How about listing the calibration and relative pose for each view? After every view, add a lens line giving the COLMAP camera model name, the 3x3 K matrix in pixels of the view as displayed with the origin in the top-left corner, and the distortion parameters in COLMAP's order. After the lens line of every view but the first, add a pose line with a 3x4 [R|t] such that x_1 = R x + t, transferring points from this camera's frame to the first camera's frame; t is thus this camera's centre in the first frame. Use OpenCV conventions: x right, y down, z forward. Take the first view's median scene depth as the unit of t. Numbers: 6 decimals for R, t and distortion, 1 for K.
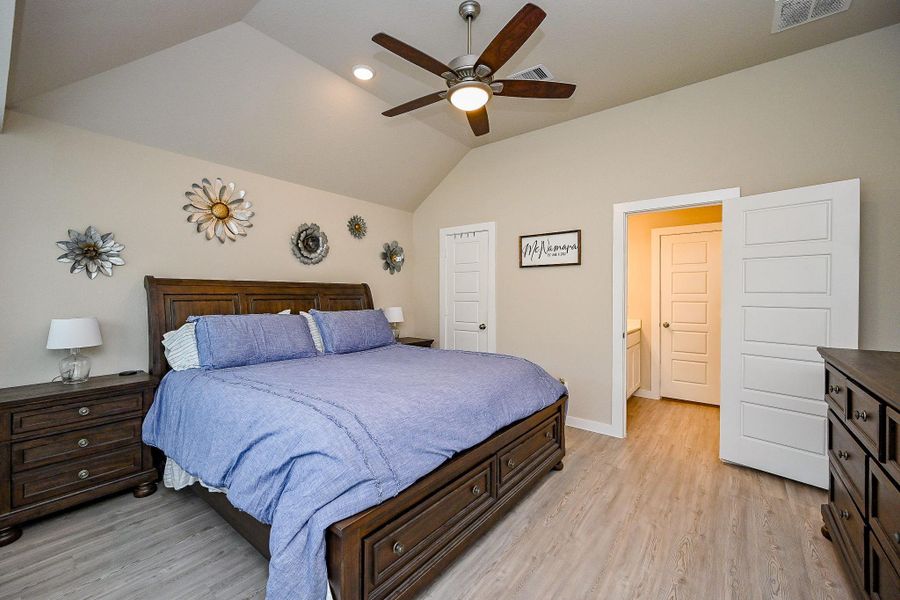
lens RADIAL K [[365.3, 0, 438.9], [0, 365.3, 294.0], [0, 0, 1]] dist [0.007288, 0.000233]
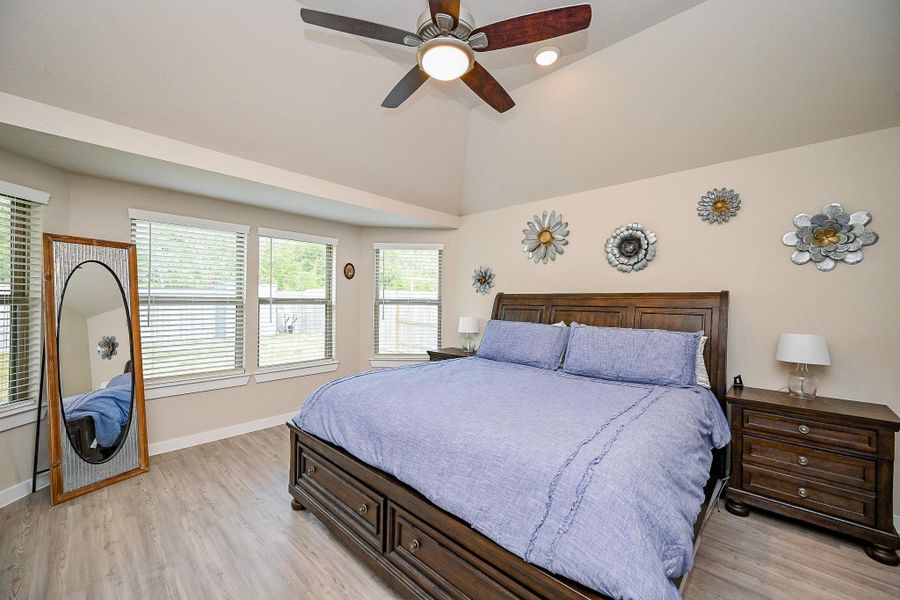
lens RADIAL K [[365.3, 0, 447.8], [0, 365.3, 294.7], [0, 0, 1]] dist [0.007288, 0.000233]
pose [[-0.072955, -0.026060, -0.996995, 0.535115], [-0.015569, 0.999567, -0.024988, 0.000122], [0.997214, 0.013699, -0.073329, 0.648070]]
